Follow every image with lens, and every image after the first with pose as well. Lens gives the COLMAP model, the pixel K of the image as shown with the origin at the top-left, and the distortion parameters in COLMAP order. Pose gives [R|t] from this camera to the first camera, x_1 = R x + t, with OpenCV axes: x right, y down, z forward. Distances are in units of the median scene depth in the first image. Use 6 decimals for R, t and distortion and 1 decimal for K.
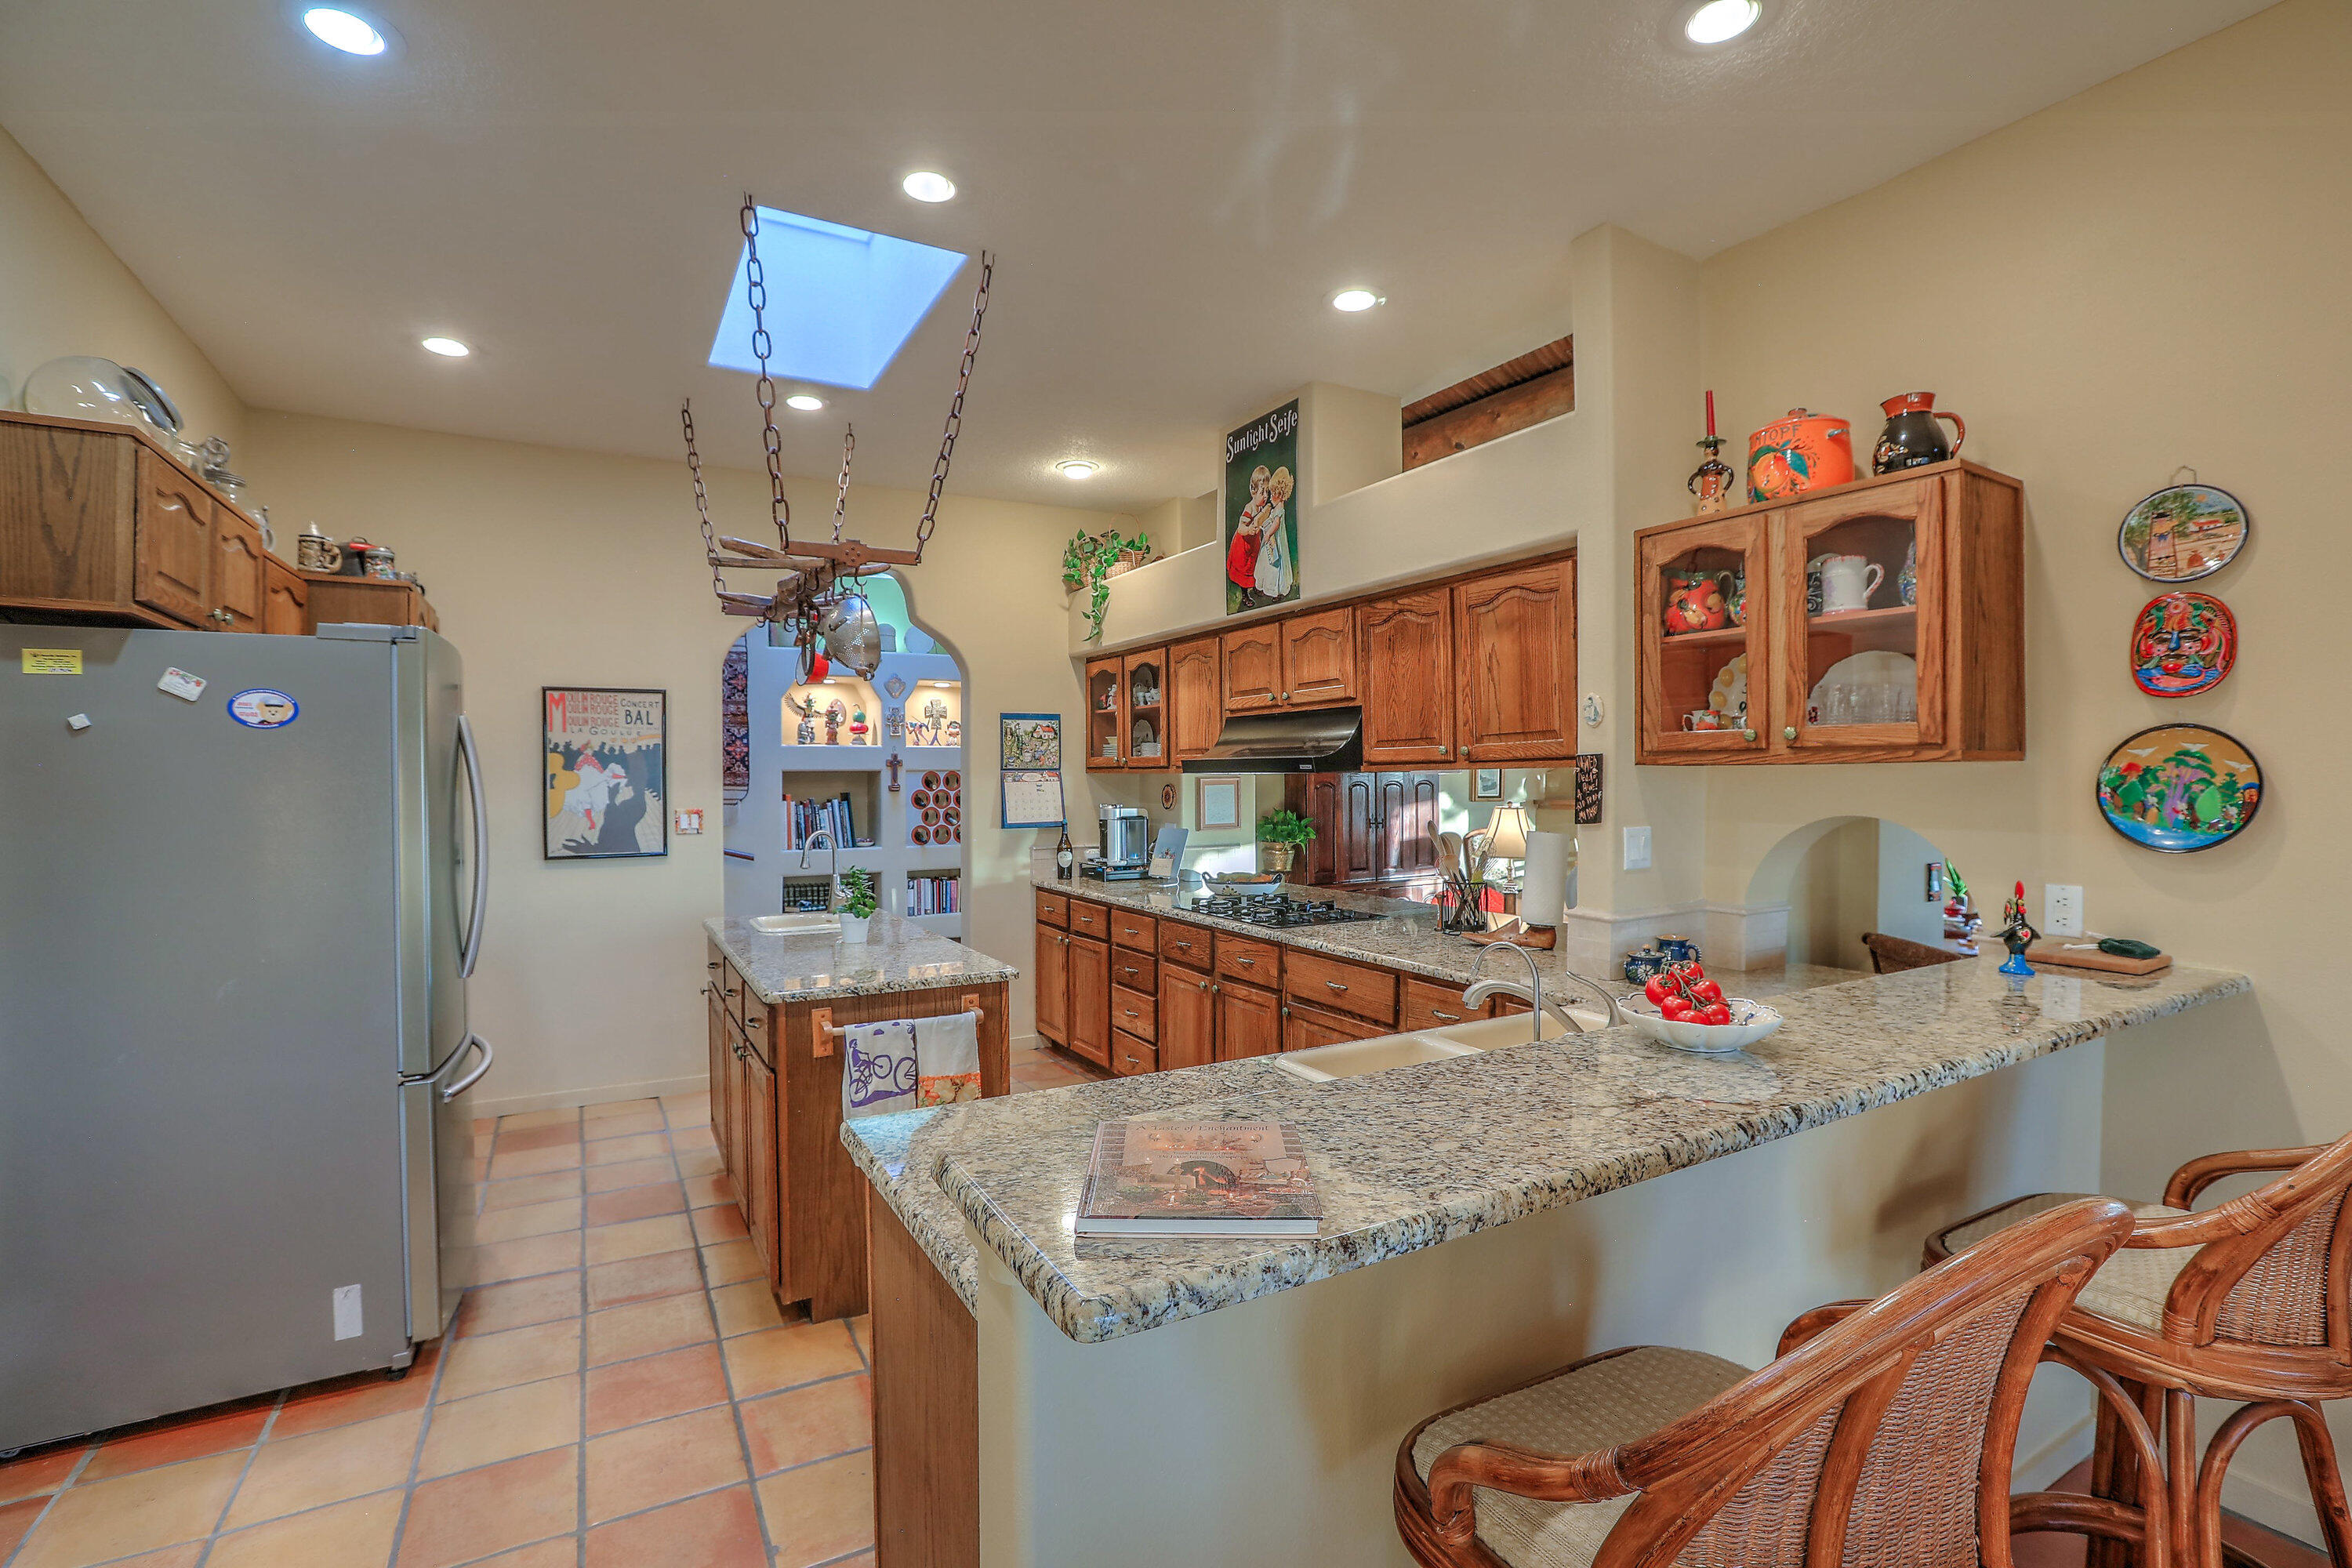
lens RADIAL K [[1068.5, 0, 1180.0], [0, 1068.5, 774.4], [0, 0, 1]] dist [-0.052988, 0.020673]
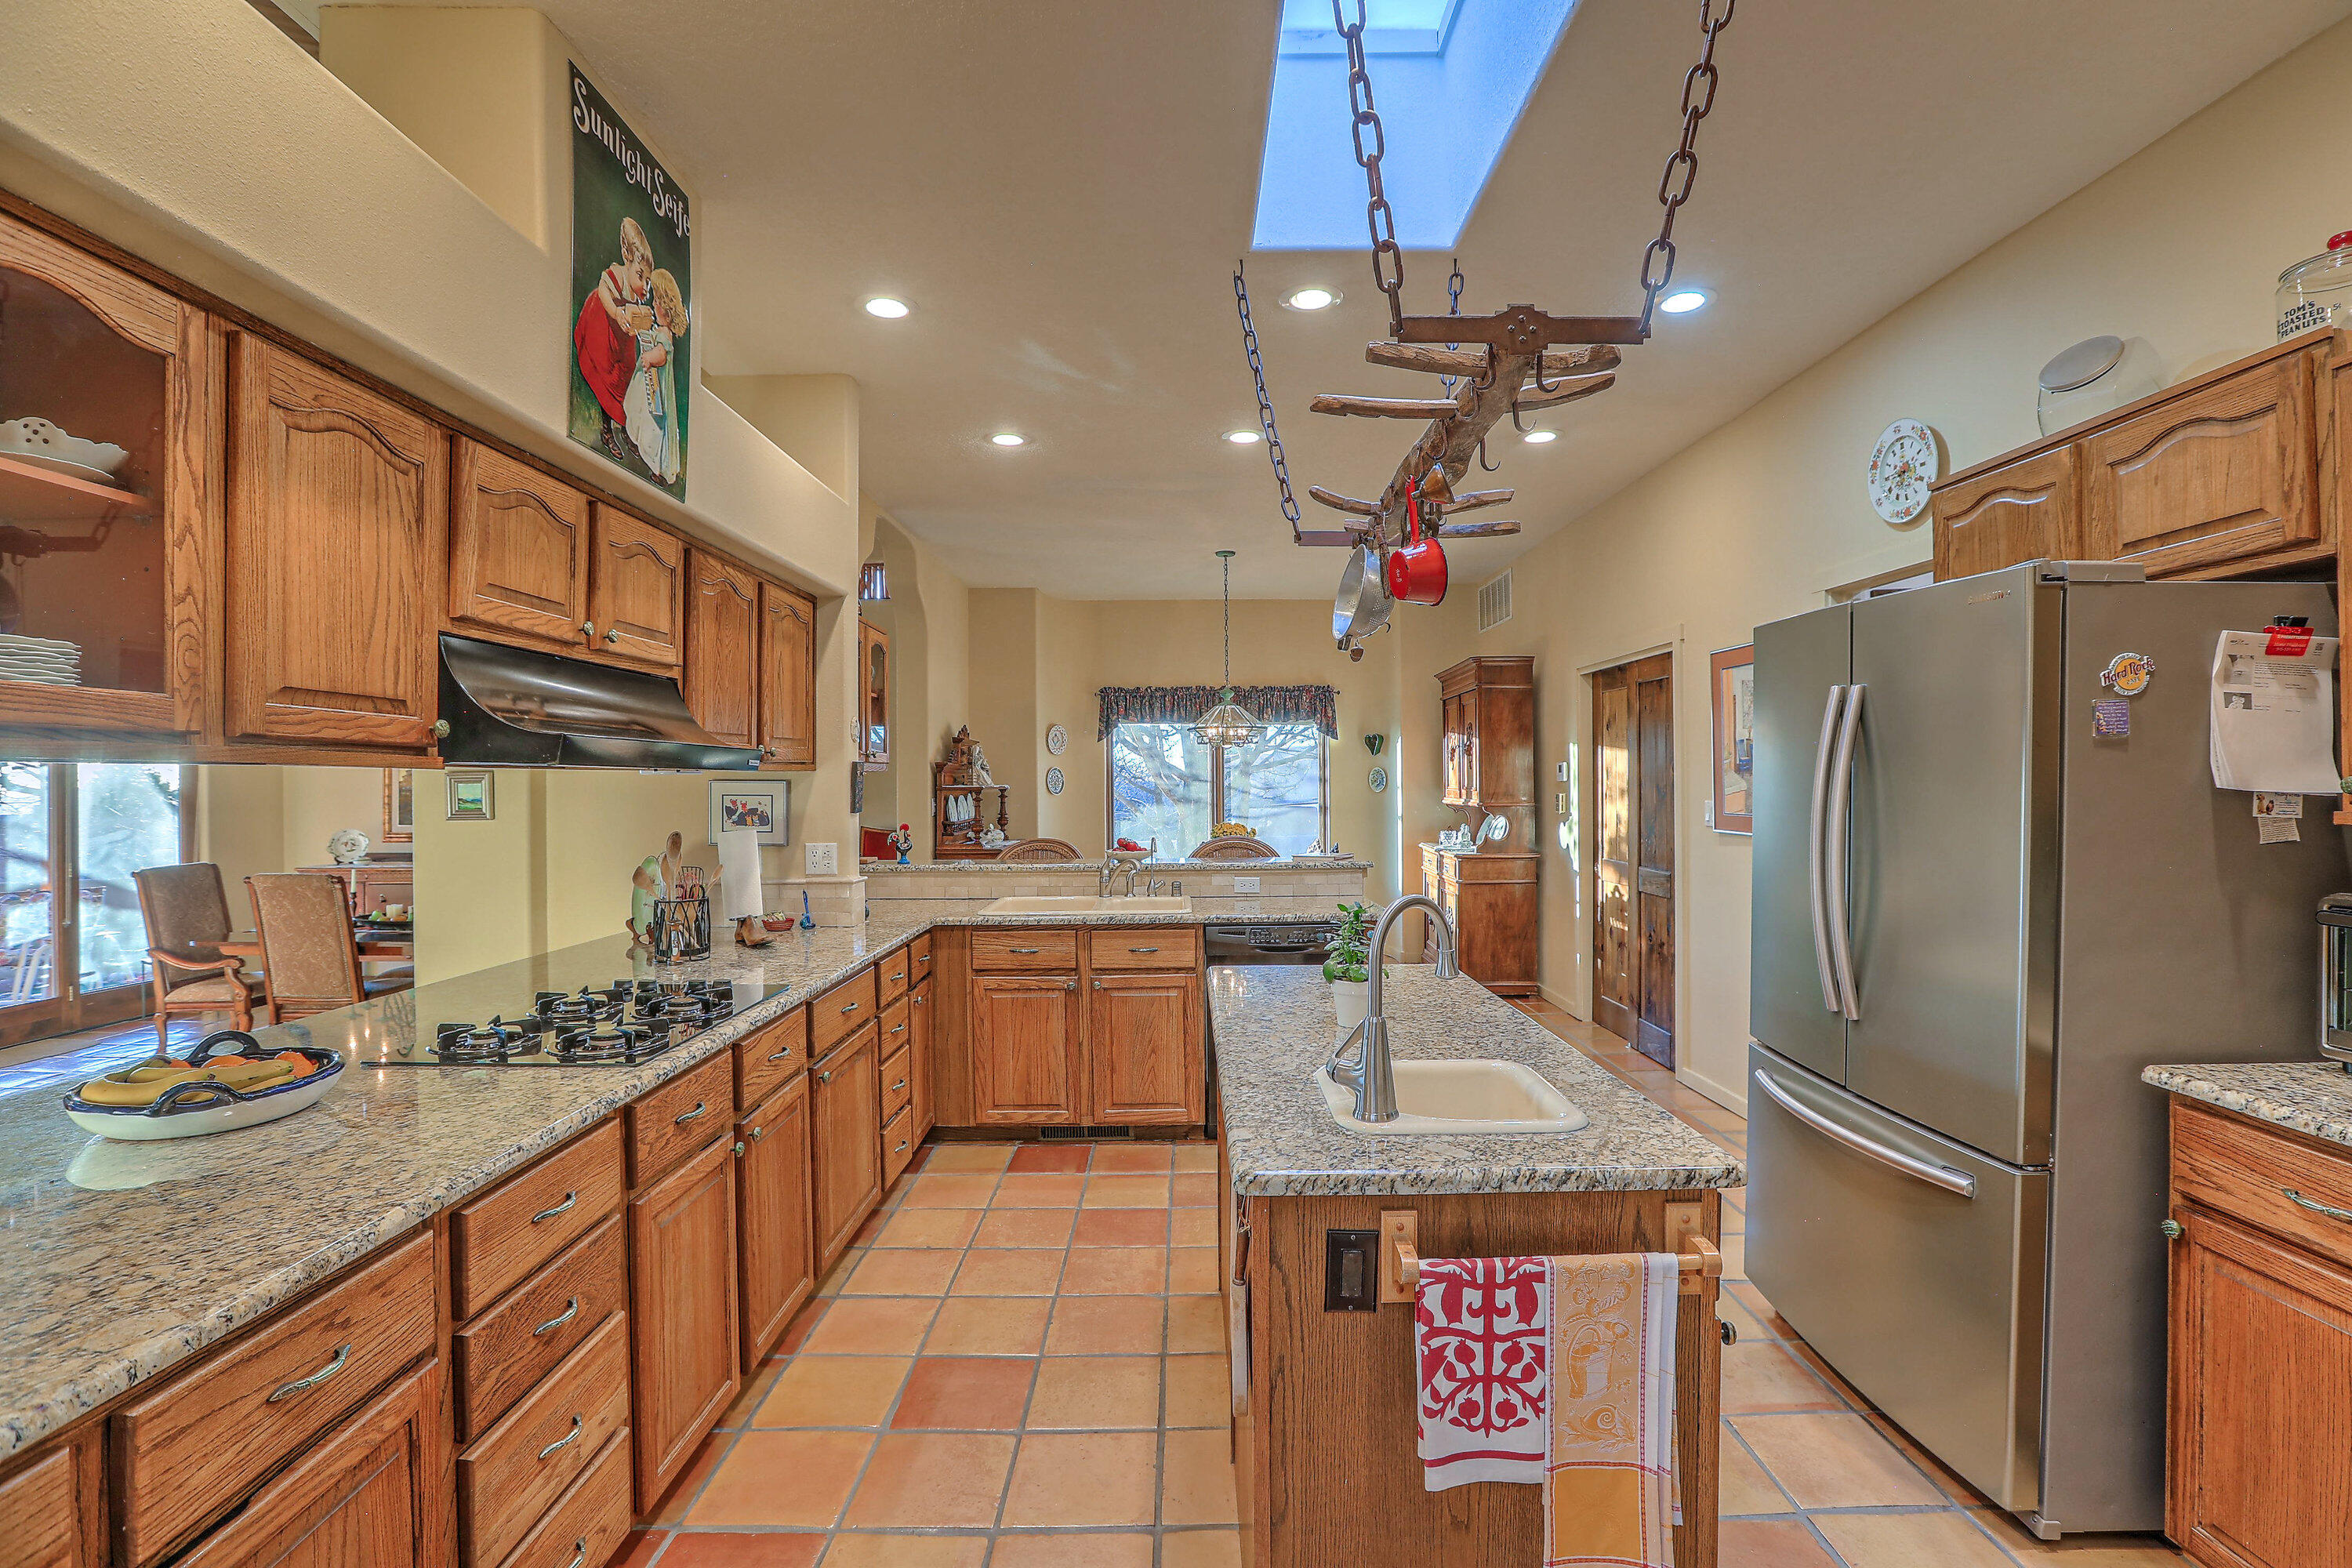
lens RADIAL K [[1068.4, 0, 1184.0], [0, 1068.4, 780.9], [0, 0, 1]] dist [-0.050983, 0.018801]
pose [[-0.869436, 0.009919, 0.493946, -0.472475], [0.011119, 0.999938, -0.000508, 0.008748], [-0.493921, 0.005050, -0.869492, 1.417621]]
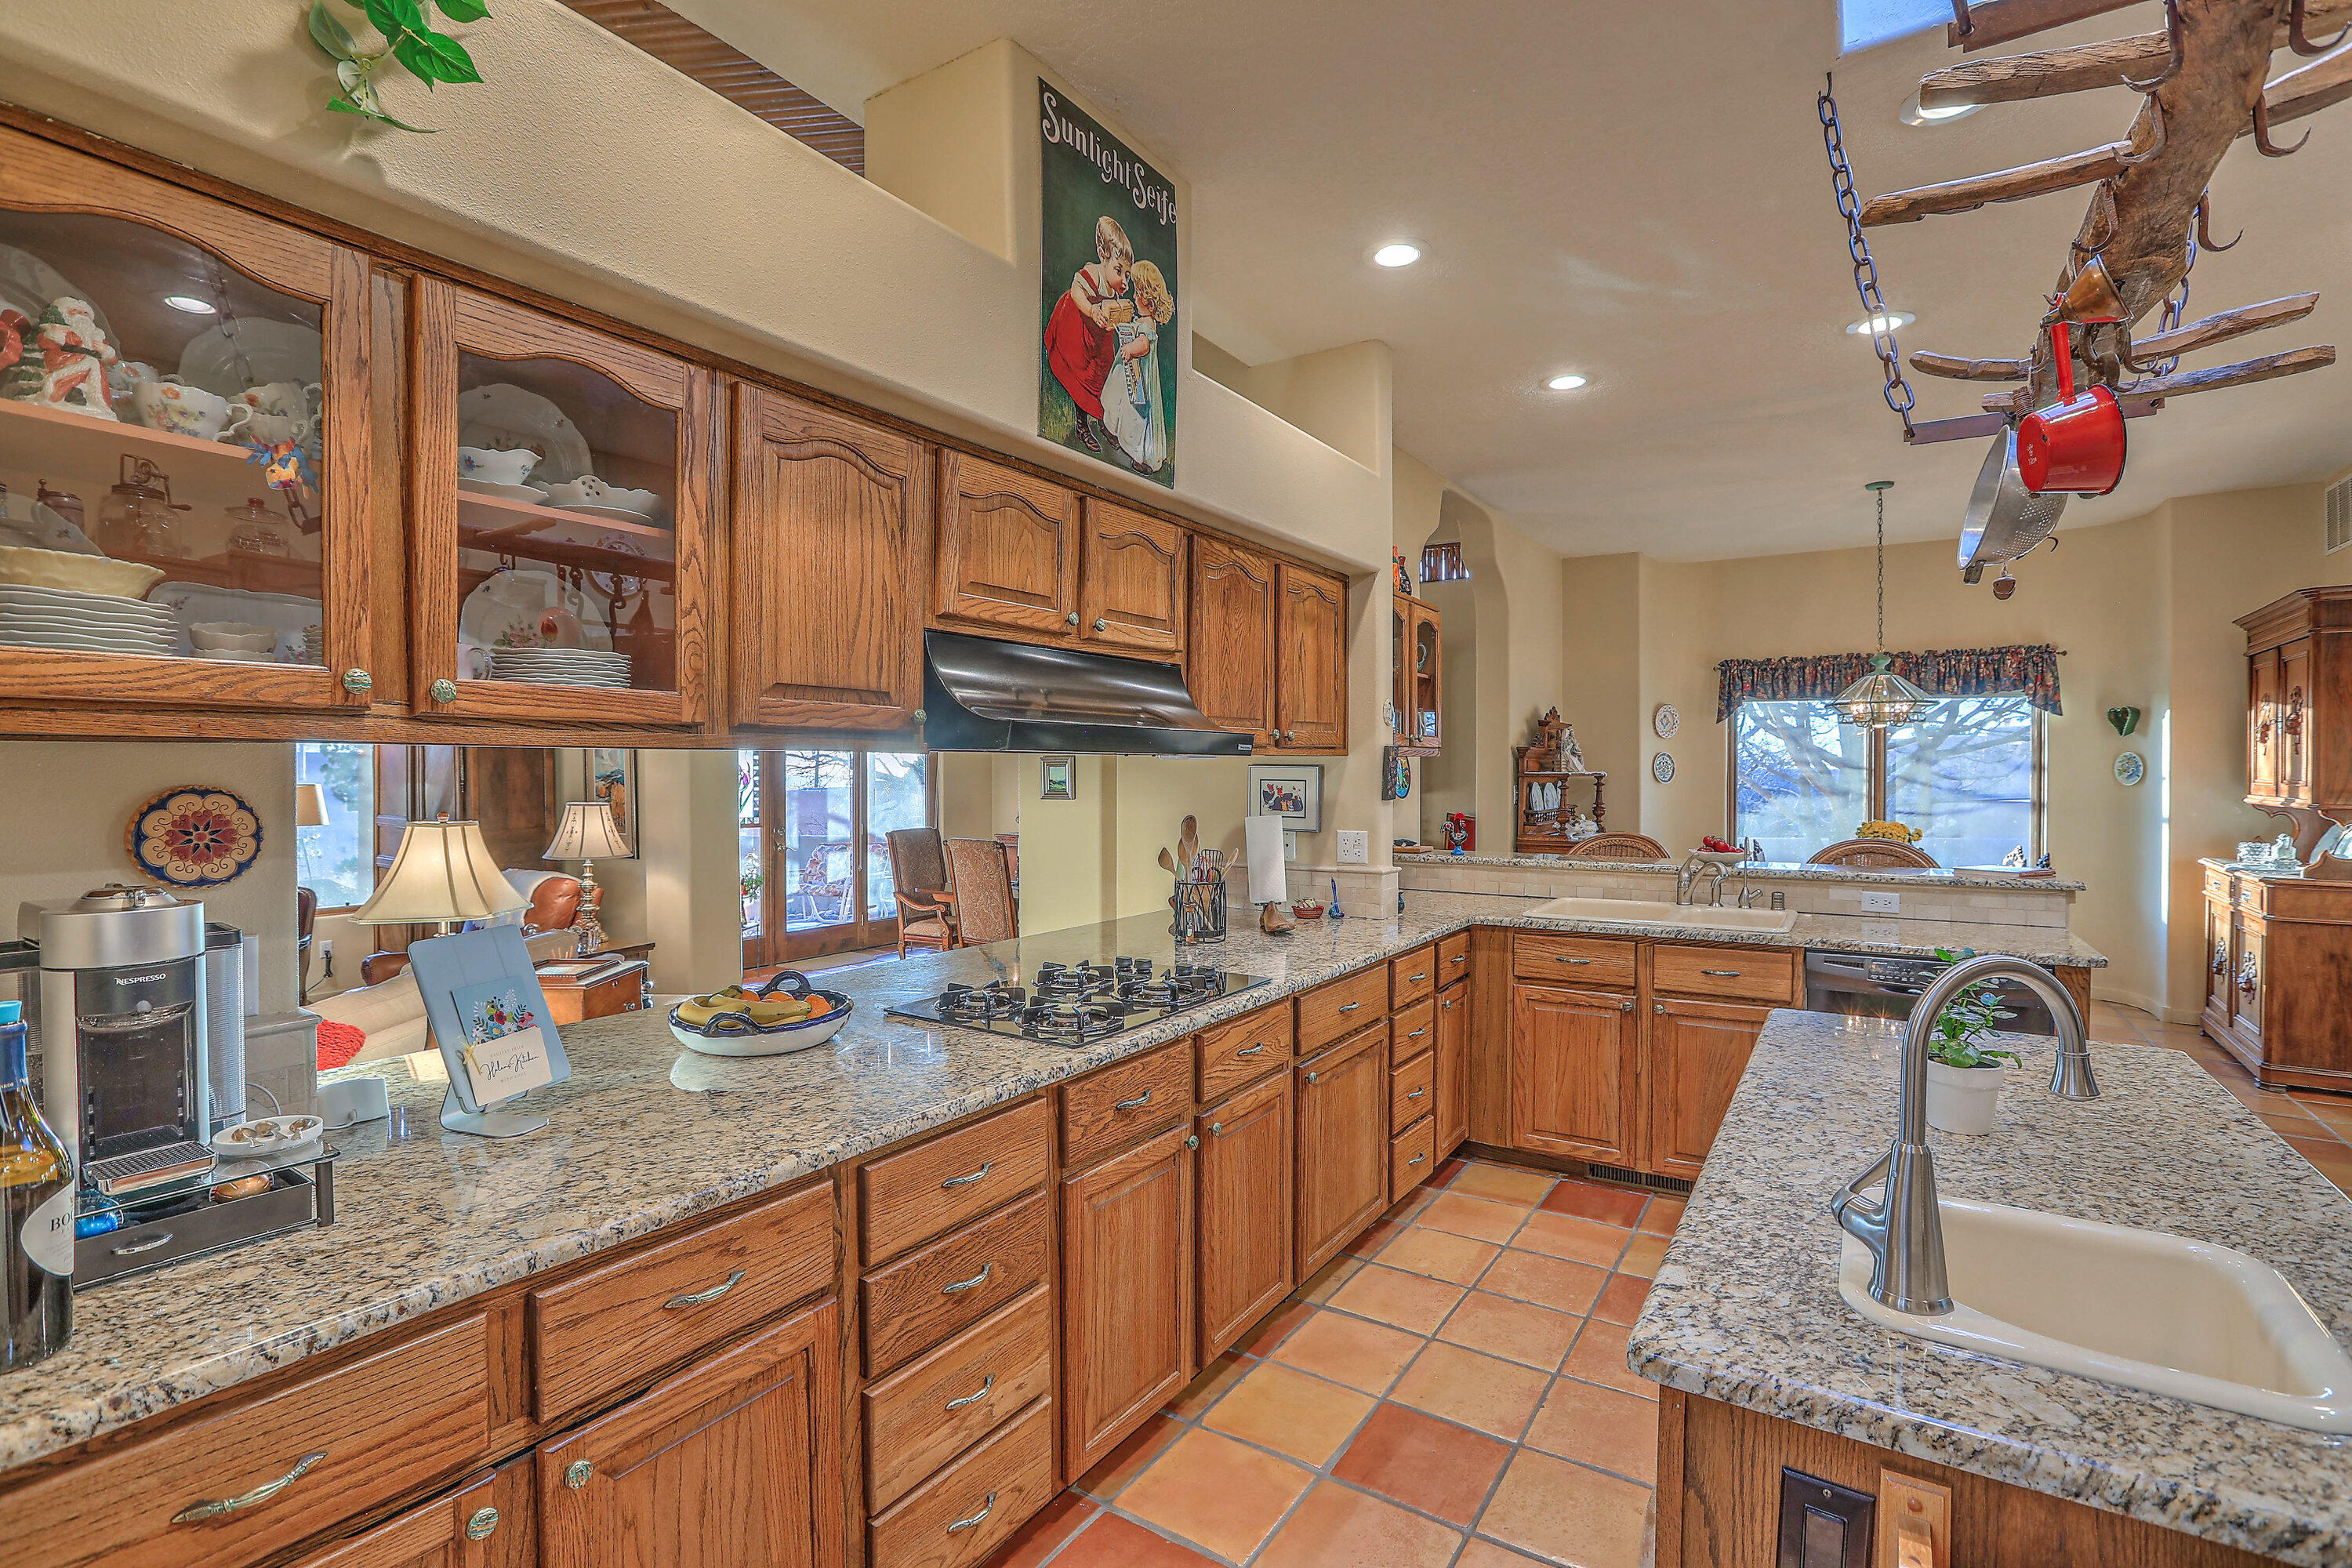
lens RADIAL K [[1072.4, 0, 1181.4], [0, 1072.4, 781.5], [0, 0, 1]] dist [-0.061427, 0.025617]
pose [[-0.456905, -0.006564, 0.889491, -0.477434], [0.003977, 0.999948, 0.009422, 0.008634], [-0.889506, 0.007842, -0.456855, 1.303375]]
